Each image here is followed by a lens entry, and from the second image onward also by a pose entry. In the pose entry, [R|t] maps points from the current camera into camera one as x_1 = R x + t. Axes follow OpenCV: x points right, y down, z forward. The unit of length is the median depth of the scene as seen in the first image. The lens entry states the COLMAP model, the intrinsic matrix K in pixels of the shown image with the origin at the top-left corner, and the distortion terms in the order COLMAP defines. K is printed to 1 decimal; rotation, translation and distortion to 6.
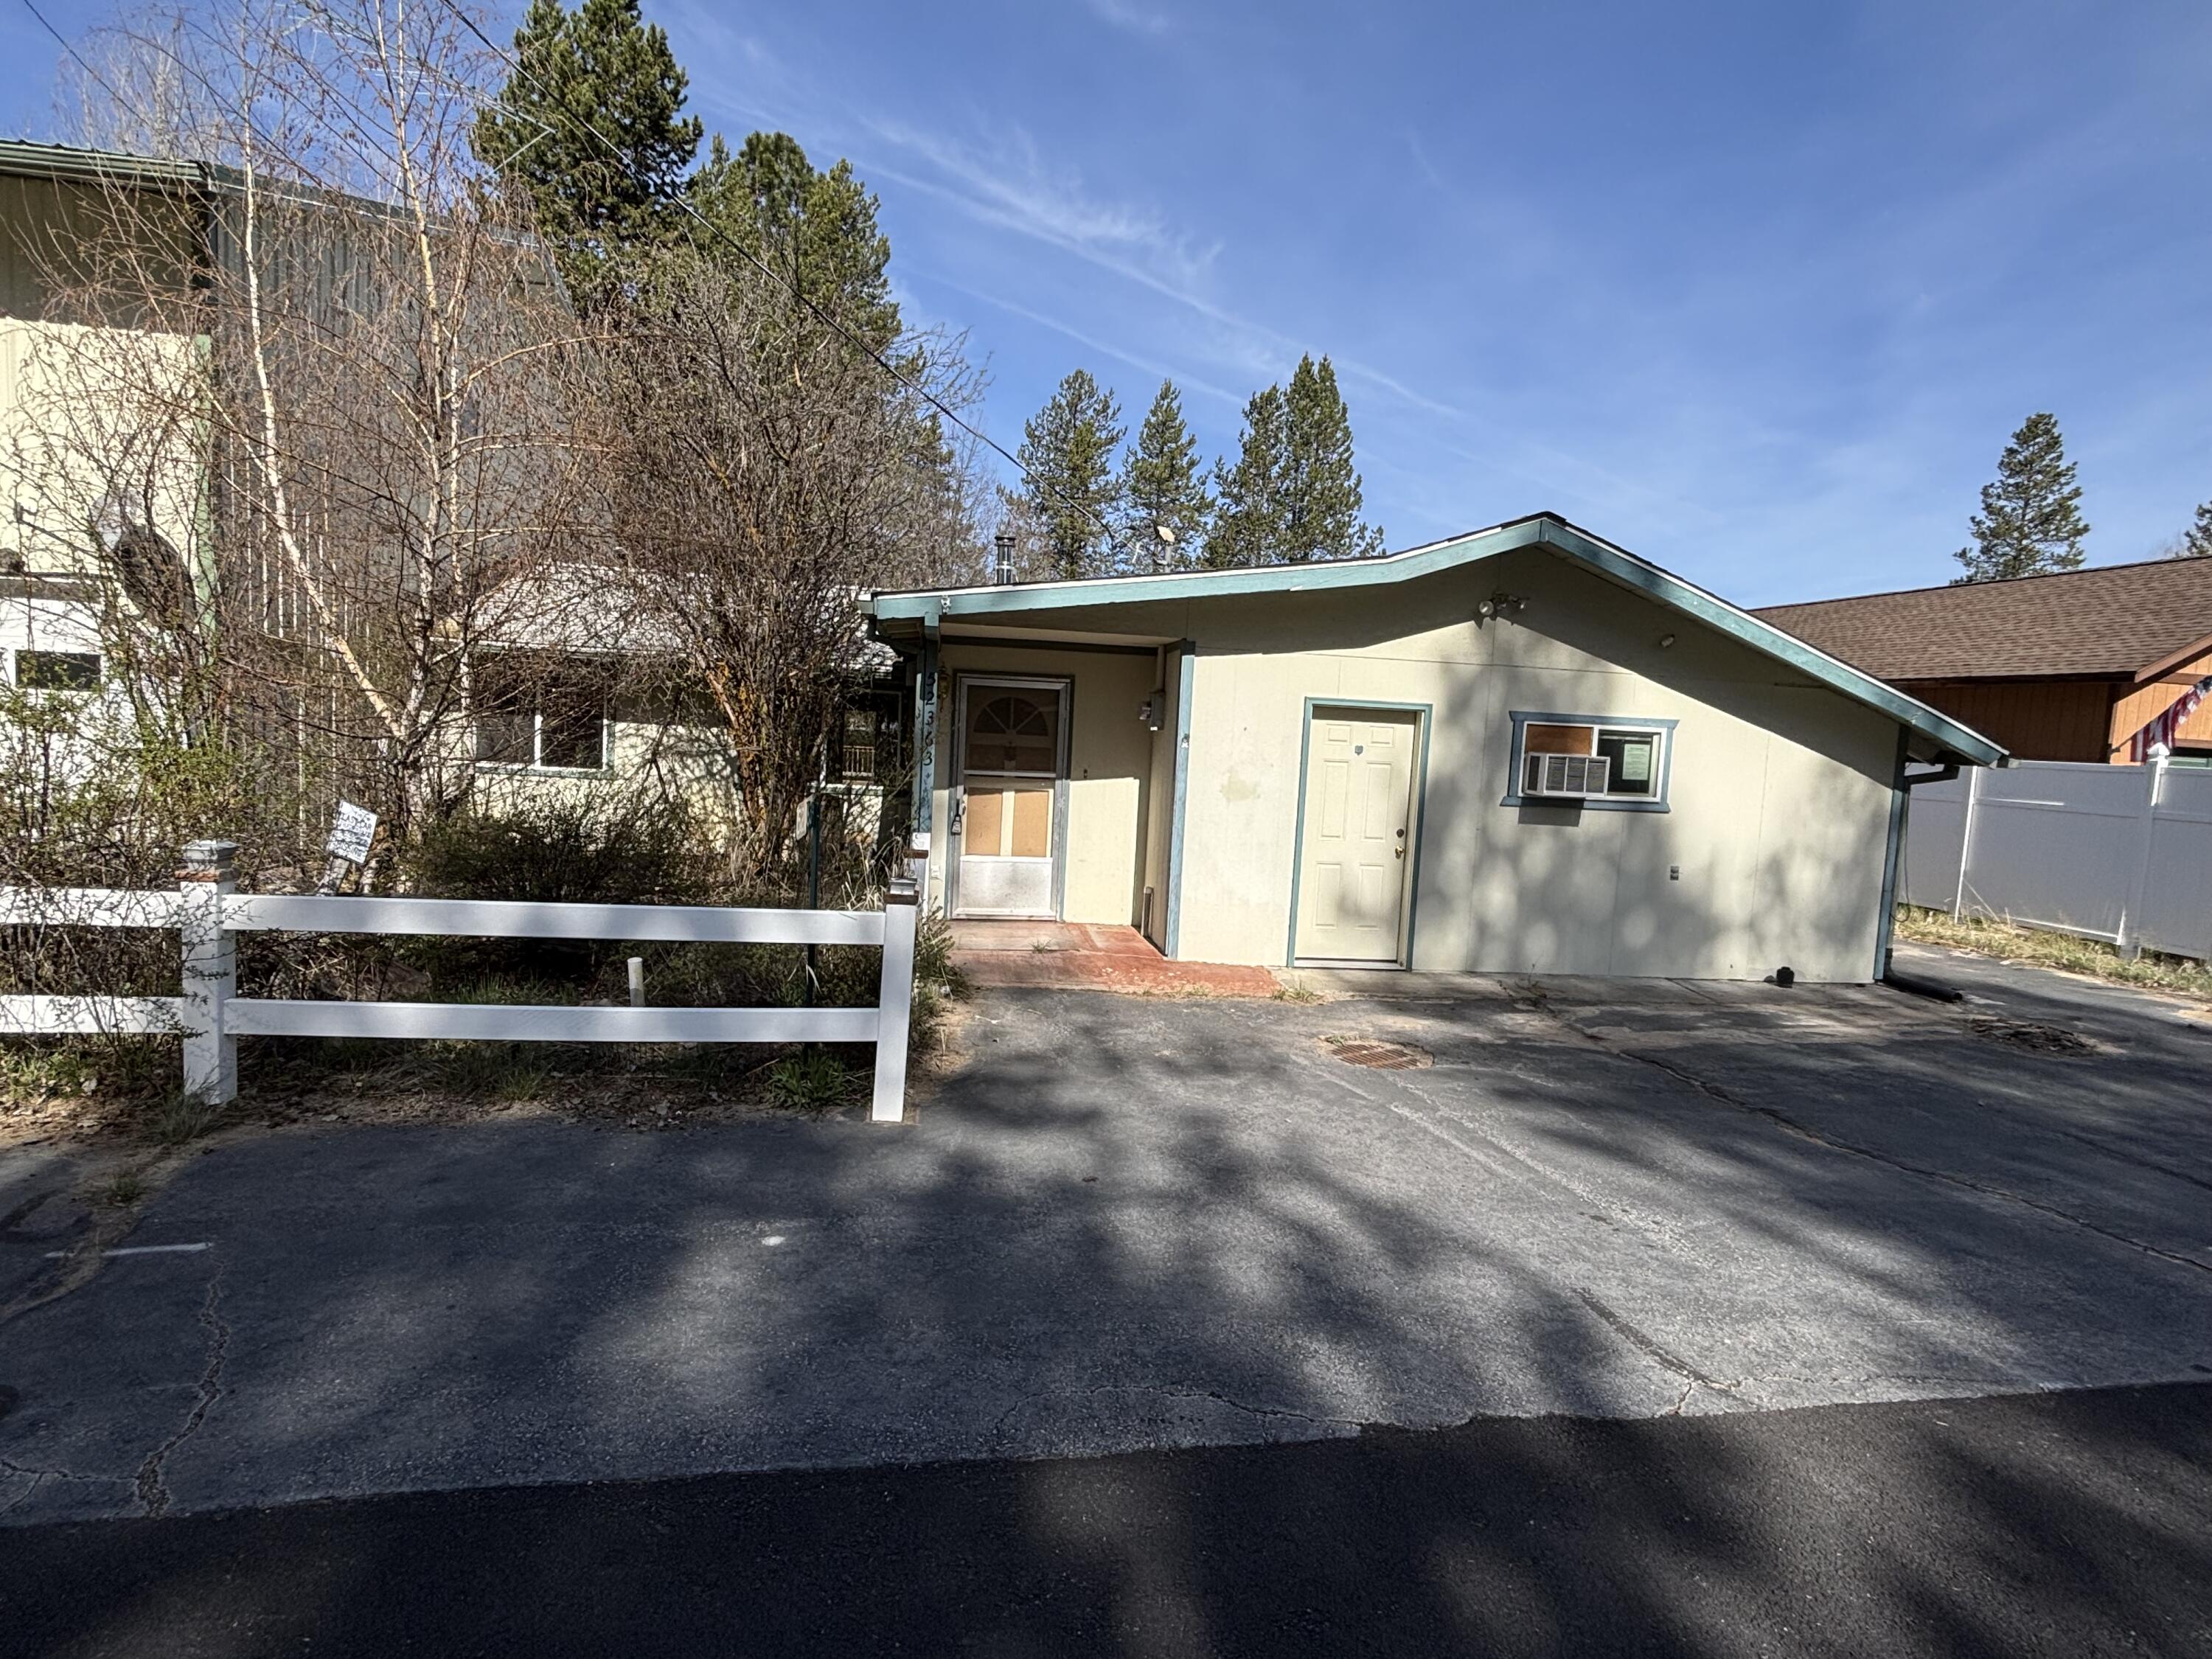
lens RADIAL K [[1109.5, 0, 1094.6], [0, 1109.5, 833.0], [0, 0, 1]] dist [0.036286, -0.040351]
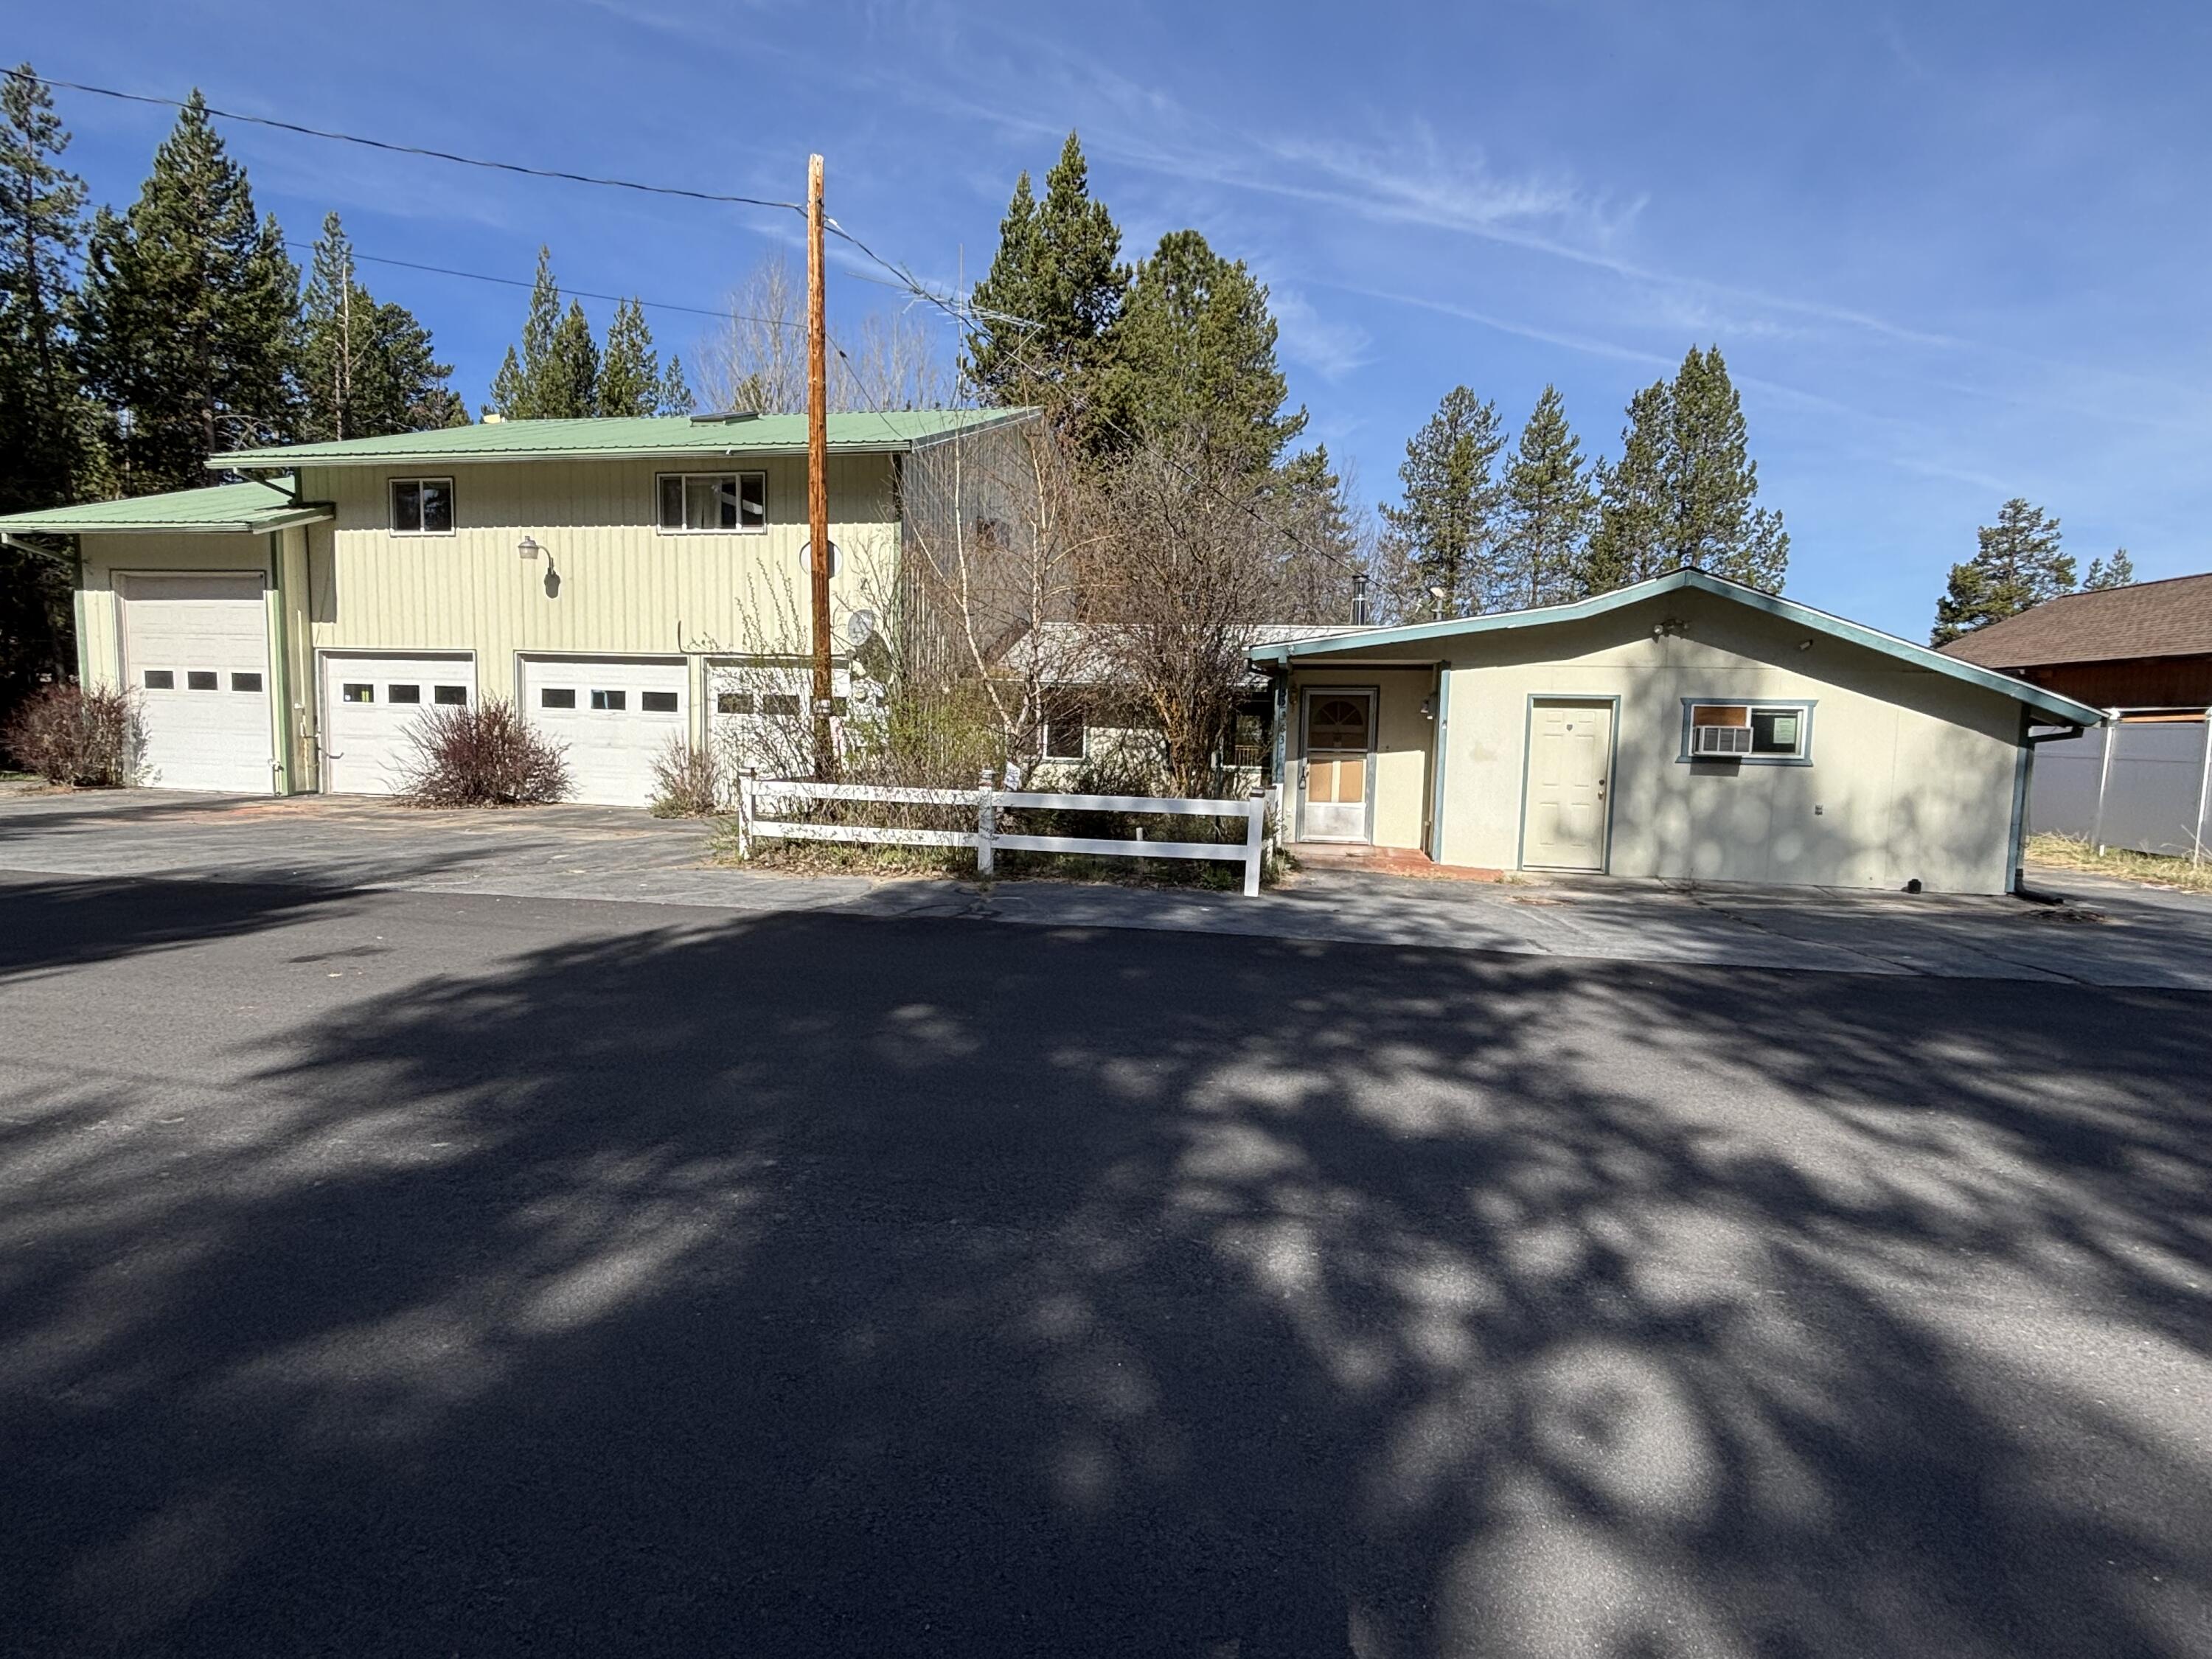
lens RADIAL K [[1109.5, 0, 1094.6], [0, 1109.5, 833.0], [0, 0, 1]] dist [0.036286, -0.040351]
pose [[0.939424, 0.002424, -0.342748, 0.142571], [-0.004455, 0.999977, -0.005137, 0.075051], [0.342728, 0.006353, 0.939413, -0.603760]]
